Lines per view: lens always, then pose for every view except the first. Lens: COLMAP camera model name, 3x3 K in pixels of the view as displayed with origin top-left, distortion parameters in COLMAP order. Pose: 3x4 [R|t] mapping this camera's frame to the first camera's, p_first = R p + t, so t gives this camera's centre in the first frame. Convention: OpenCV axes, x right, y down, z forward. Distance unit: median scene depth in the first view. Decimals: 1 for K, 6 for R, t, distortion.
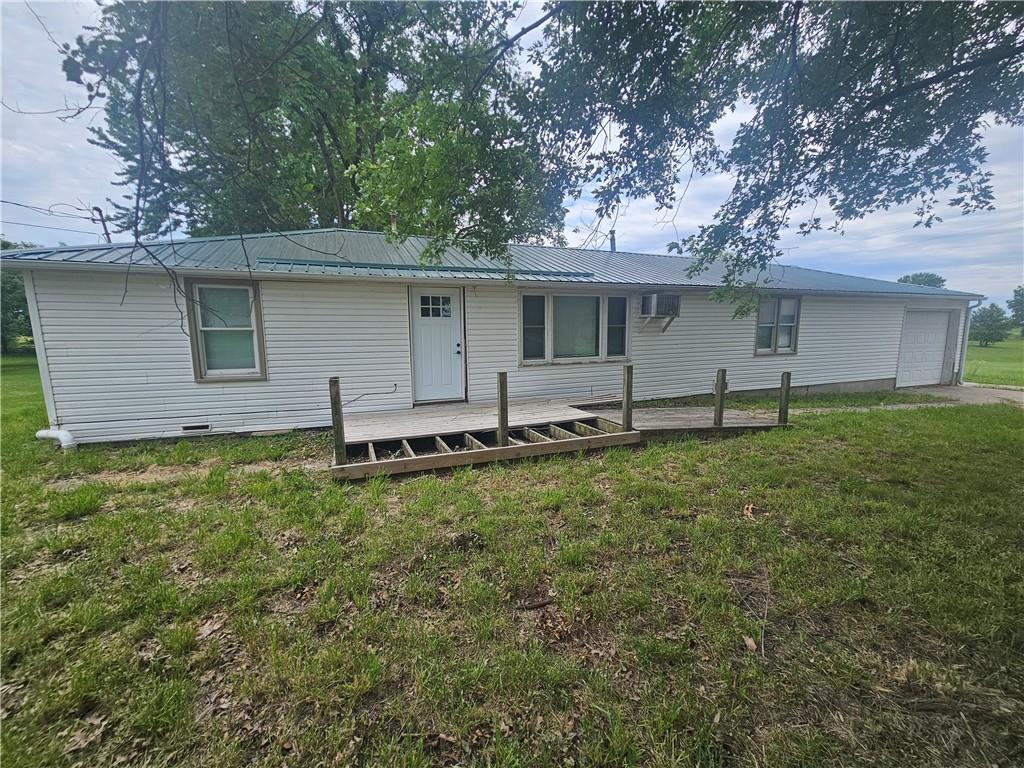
lens RADIAL K [[416.1, 0, 513.7], [0, 416.1, 388.3], [0, 0, 1]] dist [0.001501, 0.000292]
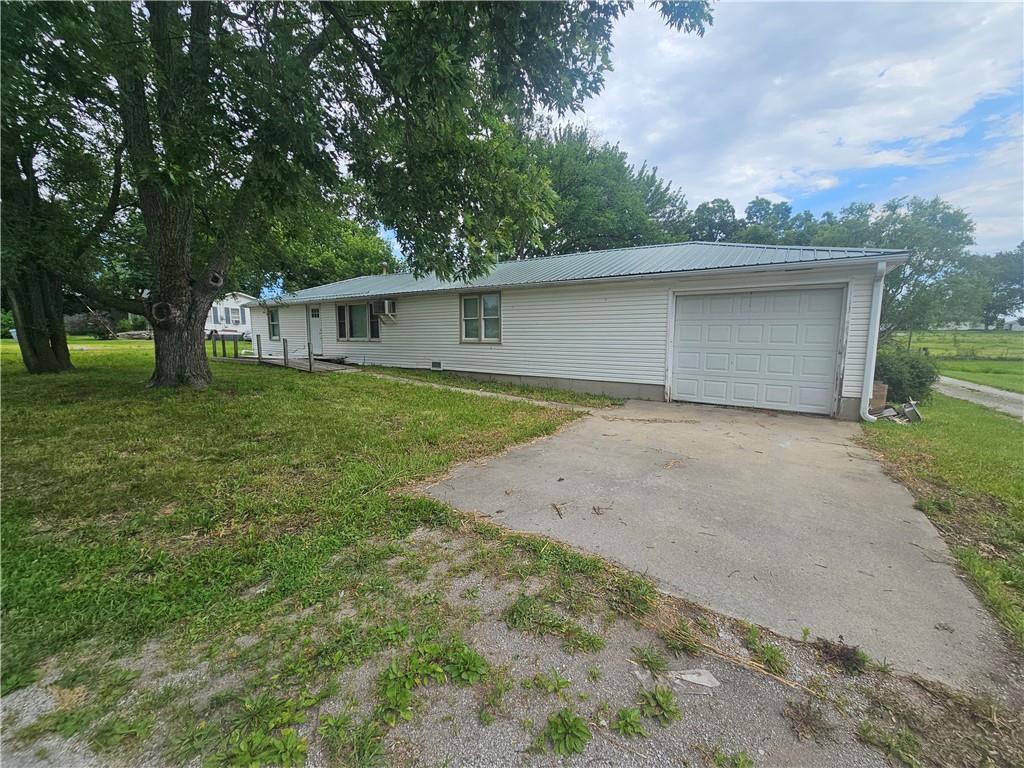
lens RADIAL K [[416.1, 0, 513.7], [0, 416.1, 388.3], [0, 0, 1]] dist [0.001501, 0.000292]
pose [[0.563990, 0.115118, -0.817718, 2.602447], [-0.123635, 0.990845, 0.054218, -0.048832], [0.816474, 0.070520, 0.573060, 0.659151]]
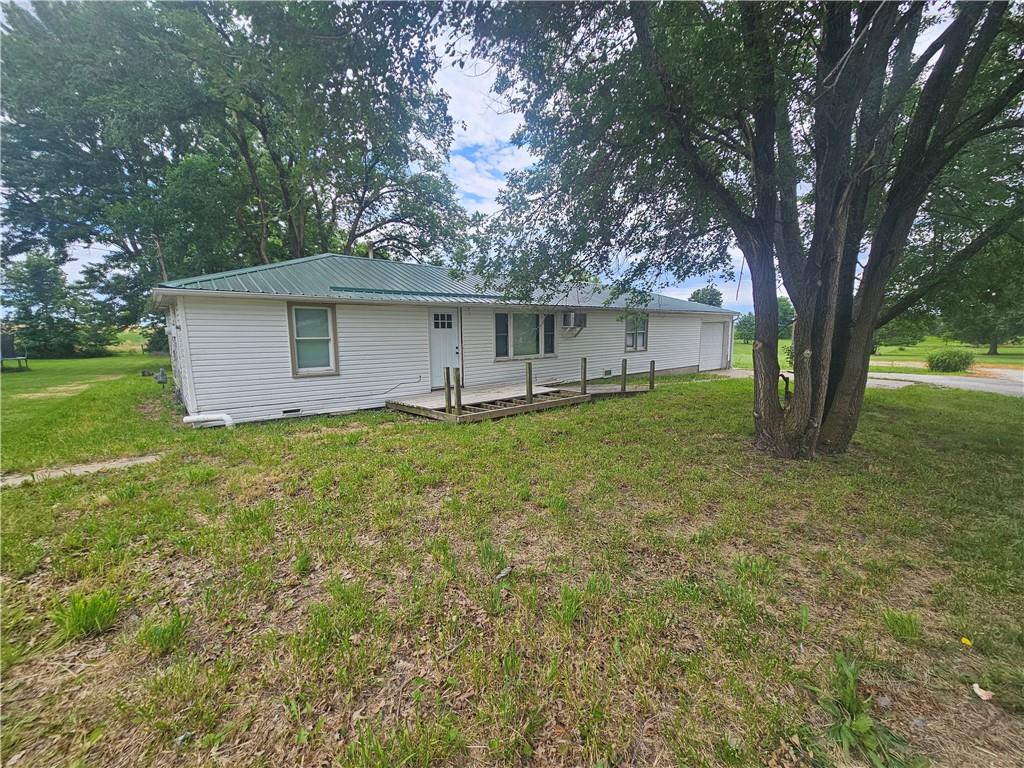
lens RADIAL K [[416.1, 0, 513.7], [0, 416.1, 388.3], [0, 0, 1]] dist [0.001501, 0.000292]
pose [[0.944628, -0.046171, 0.324878, -0.474503], [0.047408, 0.998867, 0.004113, 0.044328], [-0.324699, 0.011516, 0.945747, -0.474345]]
